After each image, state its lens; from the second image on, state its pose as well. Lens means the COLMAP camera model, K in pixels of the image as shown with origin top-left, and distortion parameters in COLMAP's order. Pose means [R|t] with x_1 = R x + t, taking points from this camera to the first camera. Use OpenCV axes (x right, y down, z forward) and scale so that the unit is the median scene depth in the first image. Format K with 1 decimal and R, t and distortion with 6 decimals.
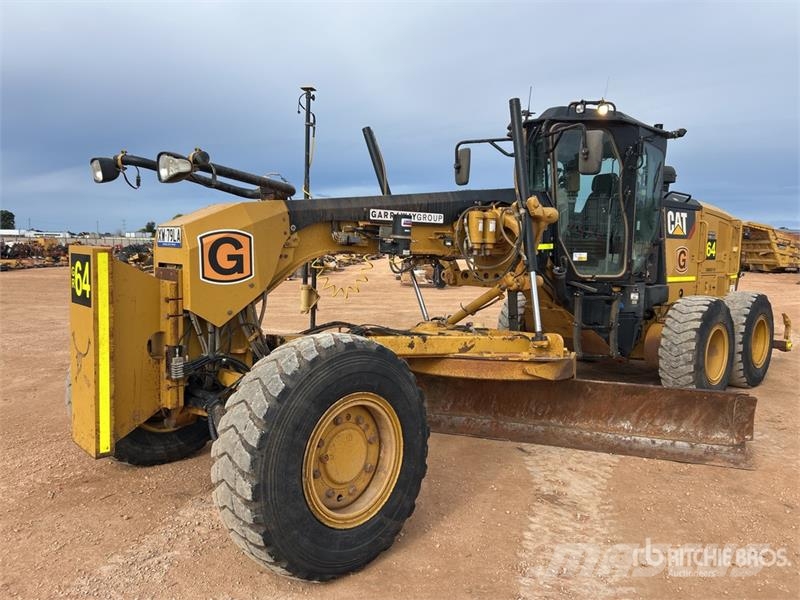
lens RADIAL K [[636.1, 0, 365.6], [0, 636.1, 299.5], [0, 0, 1]] dist [0.090657, -0.113329]
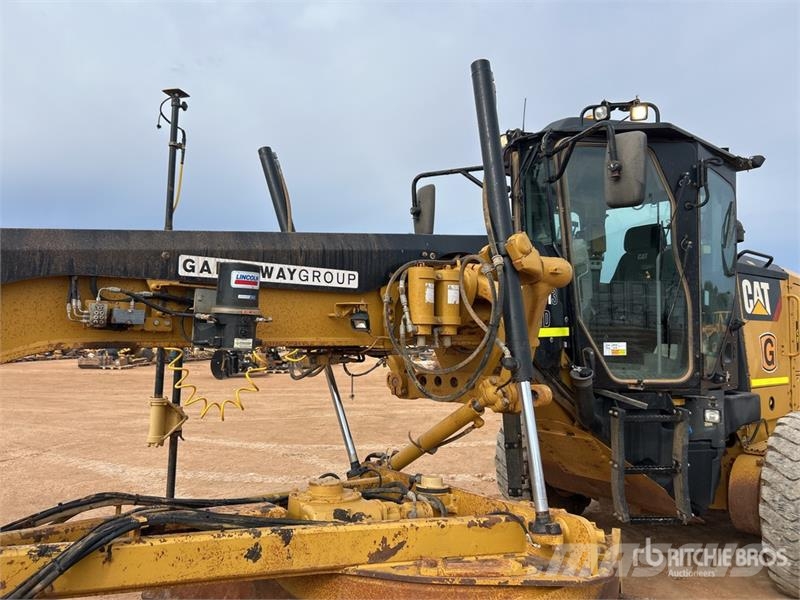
lens RADIAL K [[636.1, 0, 365.6], [0, 636.1, 299.5], [0, 0, 1]] dist [0.090657, -0.113329]
pose [[0.999342, -0.009165, -0.035080, 0.133822], [0.004172, 0.990167, -0.139827, -0.031986], [0.036016, 0.139588, 0.989554, 0.426793]]
